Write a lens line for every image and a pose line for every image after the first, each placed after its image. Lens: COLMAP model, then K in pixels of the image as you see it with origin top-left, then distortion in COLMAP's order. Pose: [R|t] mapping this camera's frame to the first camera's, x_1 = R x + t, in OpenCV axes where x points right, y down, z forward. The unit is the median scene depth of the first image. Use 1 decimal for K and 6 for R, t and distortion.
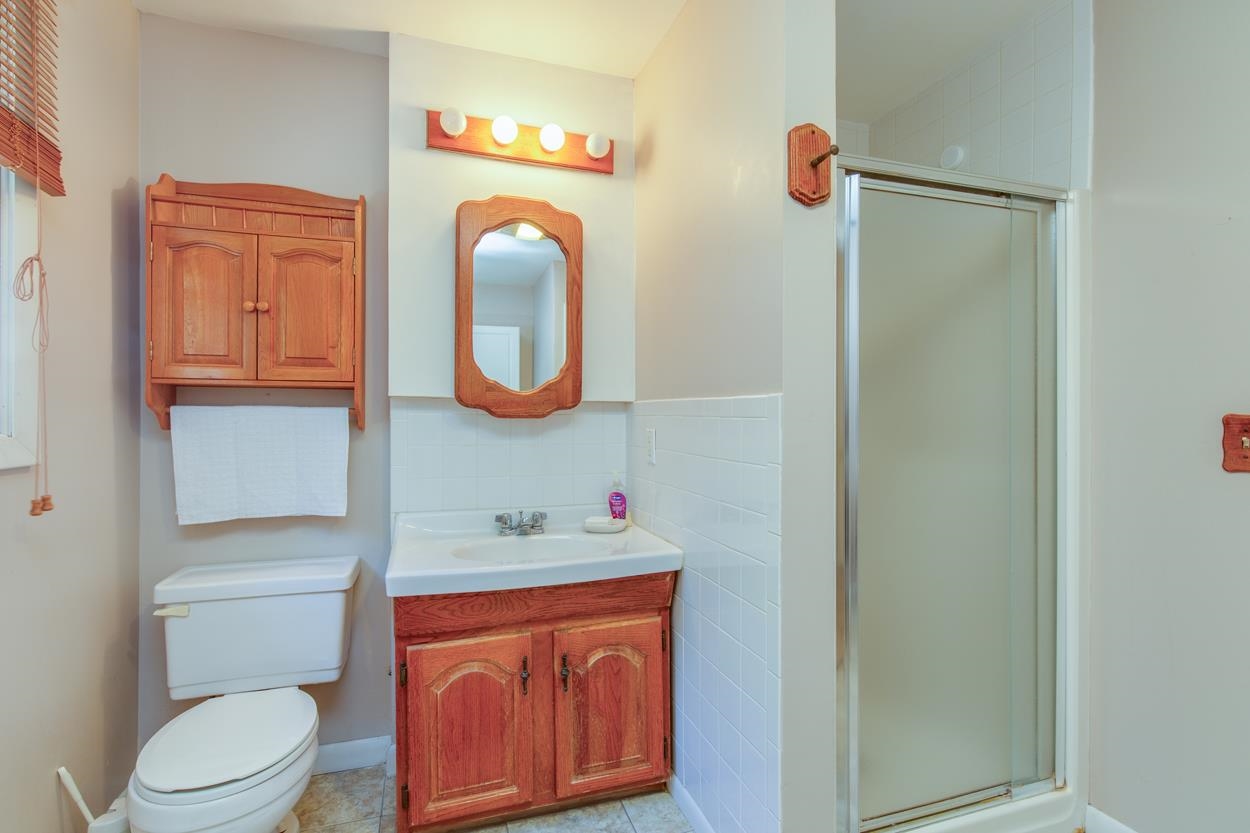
lens RADIAL K [[574.4, 0, 615.0], [0, 574.4, 416.3], [0, 0, 1]] dist [0.001904, 0.000508]
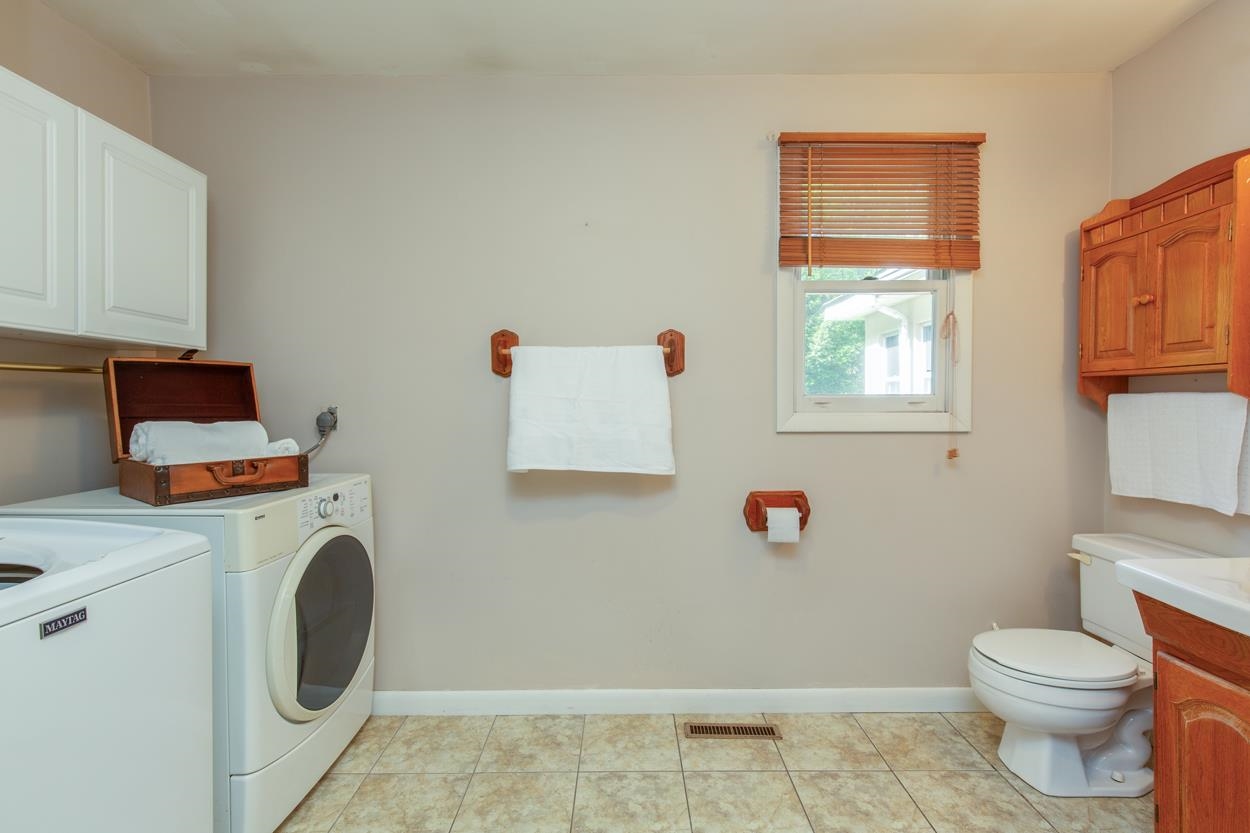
lens RADIAL K [[574.4, 0, 620.1], [0, 574.4, 412.7], [0, 0, 1]] dist [0.001904, 0.000508]
pose [[-0.308666, 0.015981, -0.951036, 0.710100], [0.003123, 0.999870, 0.015789, -0.001388], [0.951165, 0.001903, -0.308676, 0.414362]]
